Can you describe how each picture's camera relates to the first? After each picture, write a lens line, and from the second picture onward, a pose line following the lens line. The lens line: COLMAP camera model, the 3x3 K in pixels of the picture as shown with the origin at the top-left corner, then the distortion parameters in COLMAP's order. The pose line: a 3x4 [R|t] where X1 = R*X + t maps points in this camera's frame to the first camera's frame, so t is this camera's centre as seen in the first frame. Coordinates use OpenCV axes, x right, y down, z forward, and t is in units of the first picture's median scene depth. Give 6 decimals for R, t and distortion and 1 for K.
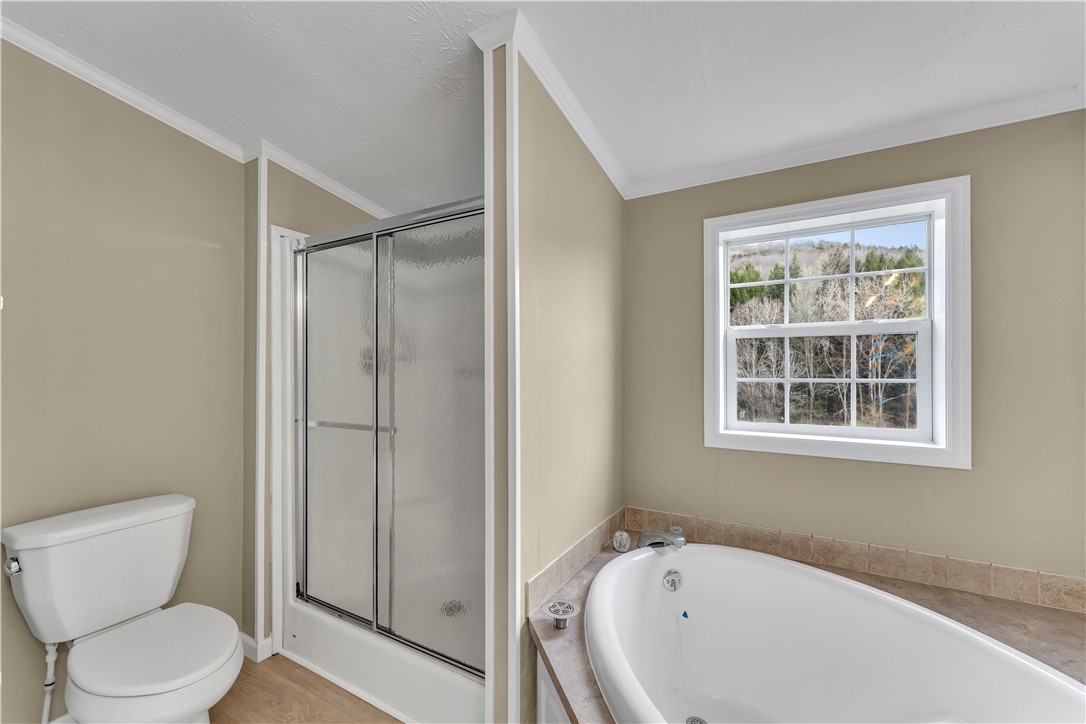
lens RADIAL K [[445.1, 0, 538.8], [0, 445.1, 370.3], [0, 0, 1]] dist [0.003522, 0.000483]
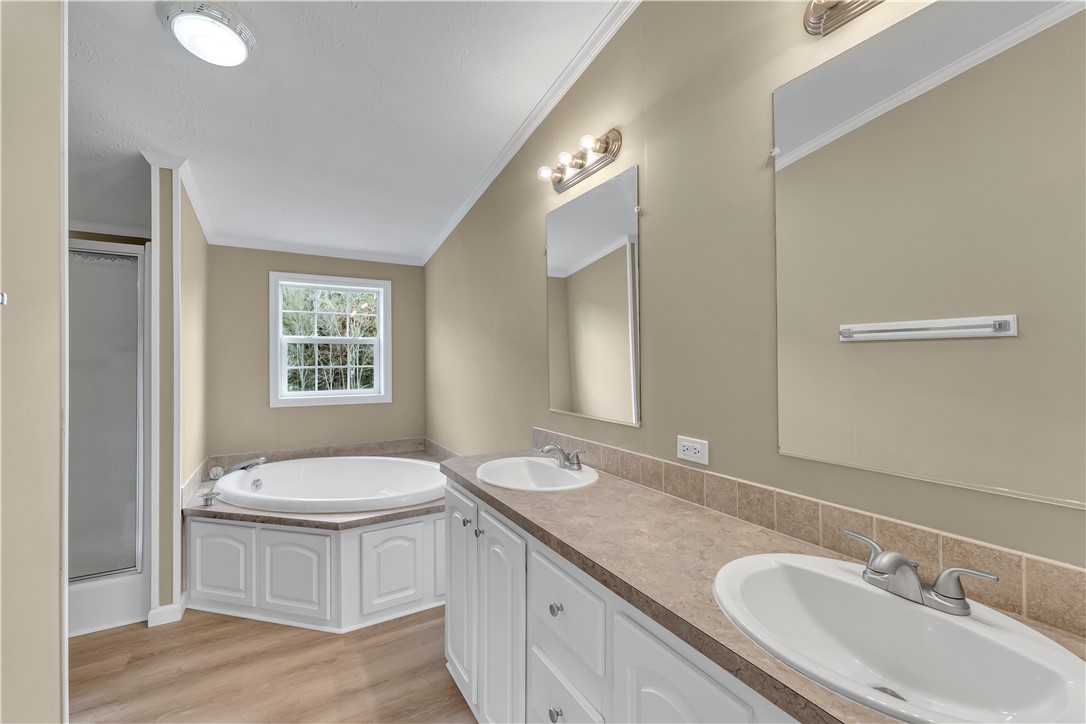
lens RADIAL K [[445.1, 0, 534.9], [0, 445.1, 358.7], [0, 0, 1]] dist [0.003522, 0.000483]
pose [[0.513544, 0.002906, 0.858059, -0.543118], [0.004400, 0.999972, -0.006020, 0.003093], [-0.858052, 0.006867, 0.513517, -0.696607]]
